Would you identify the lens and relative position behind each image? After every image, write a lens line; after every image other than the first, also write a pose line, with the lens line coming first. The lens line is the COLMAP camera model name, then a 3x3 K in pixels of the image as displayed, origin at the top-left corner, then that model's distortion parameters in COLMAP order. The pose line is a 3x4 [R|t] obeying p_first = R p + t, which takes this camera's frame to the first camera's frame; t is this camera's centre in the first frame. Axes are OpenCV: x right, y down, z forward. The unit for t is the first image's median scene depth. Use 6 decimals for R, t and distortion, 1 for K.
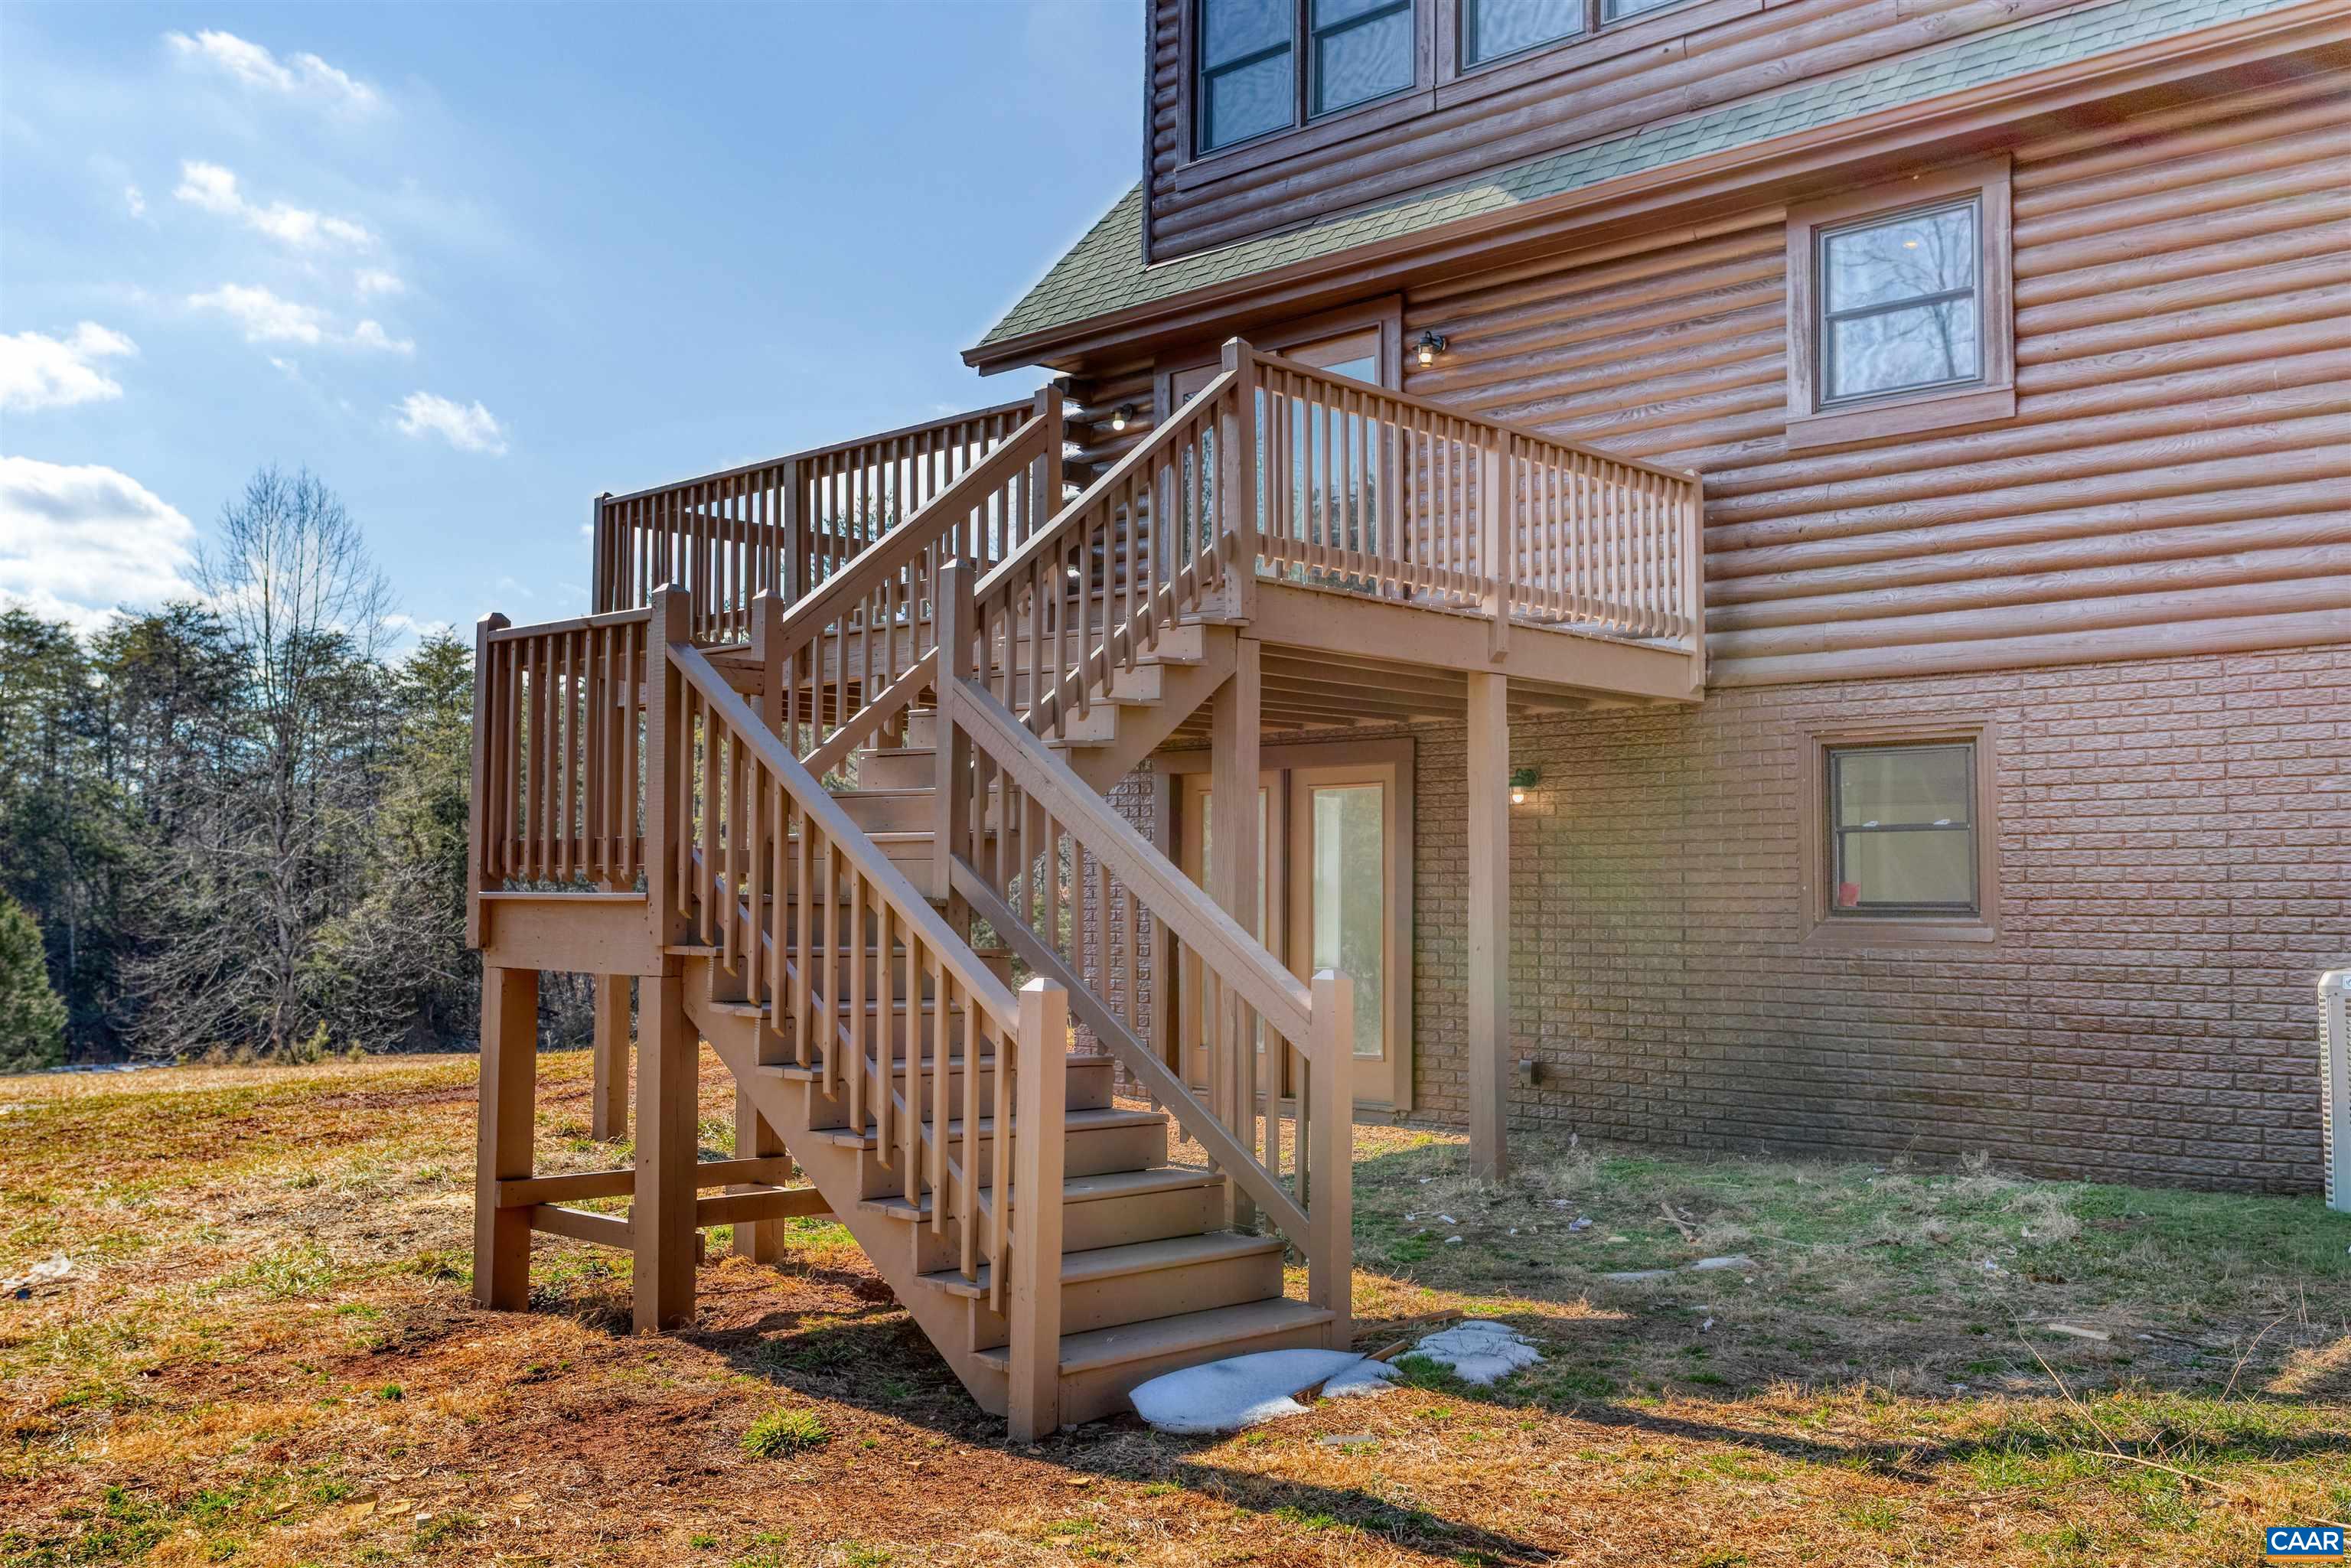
lens RADIAL K [[2165.4, 0, 1175.5], [0, 2165.4, 784.0], [0, 0, 1]] dist [0.032545, -0.001591]
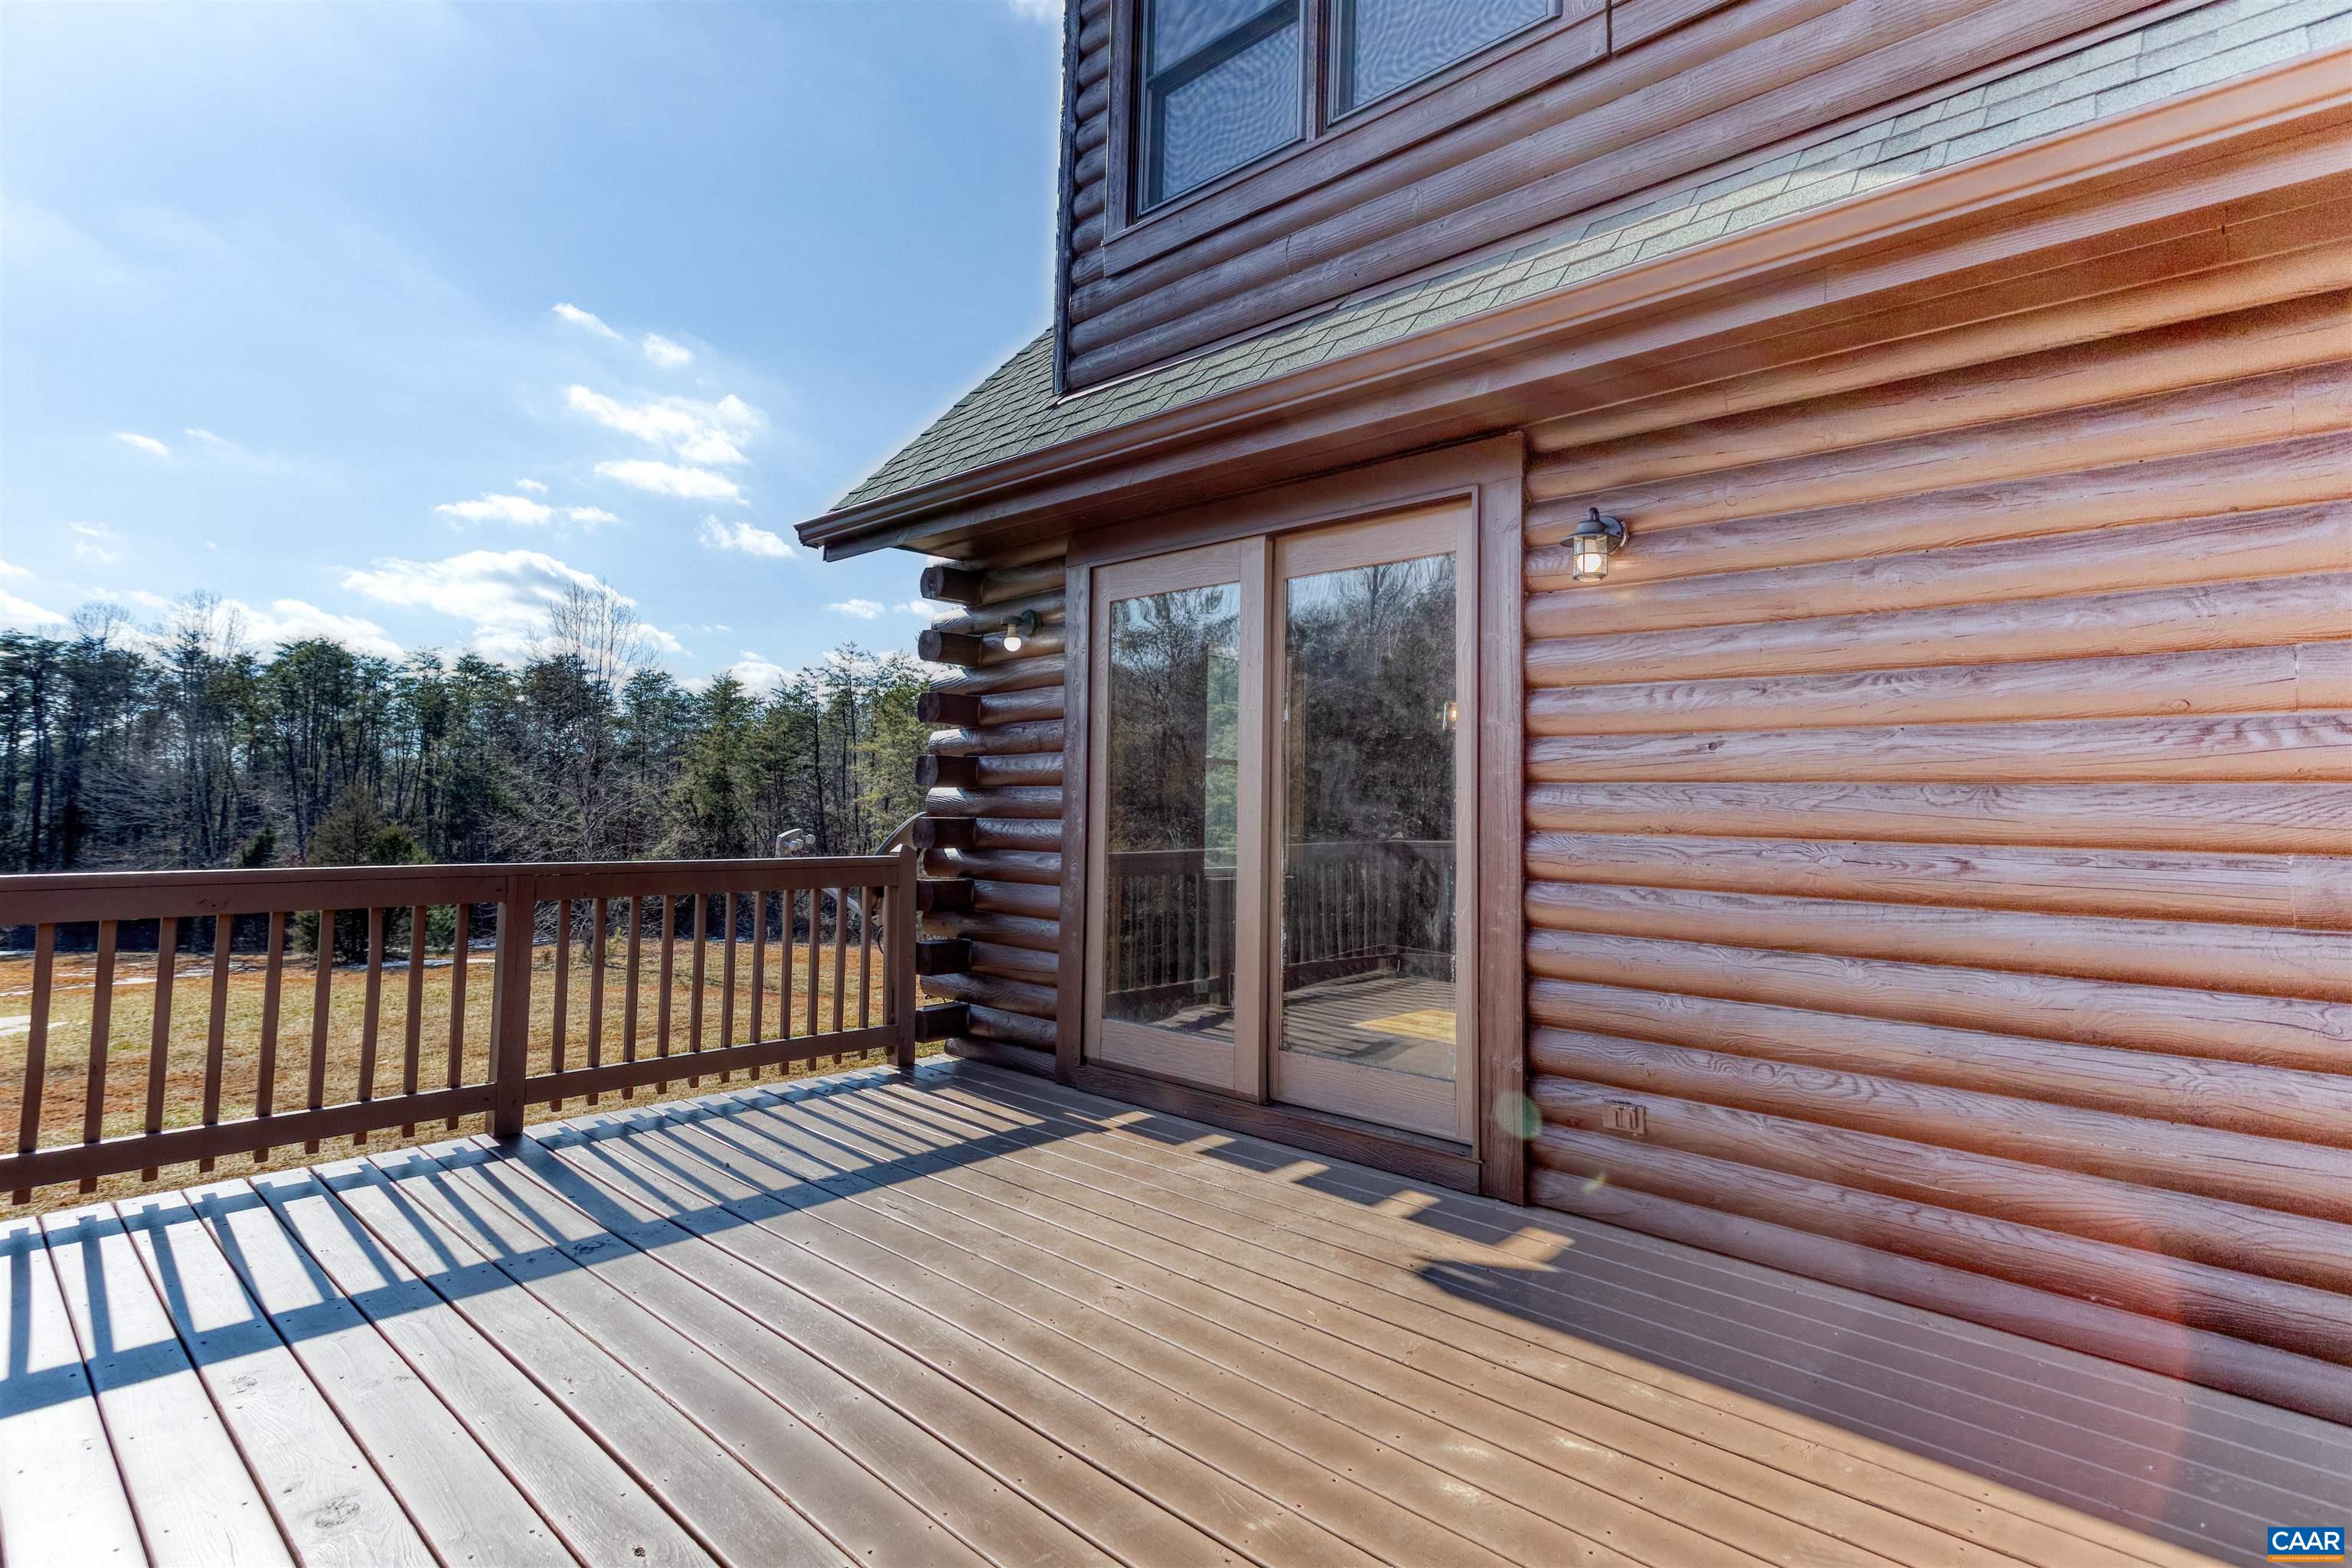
lens RADIAL K [[1155.9, 0, 1168.1], [0, 1155.9, 761.3], [0, 0, 1]] dist [0.021663, 0.009227]
pose [[0.999891, 0.014191, 0.004019, 0.019492], [-0.014255, 0.999765, 0.016360, -0.137888], [-0.003786, -0.016415, 0.999858, 0.658842]]
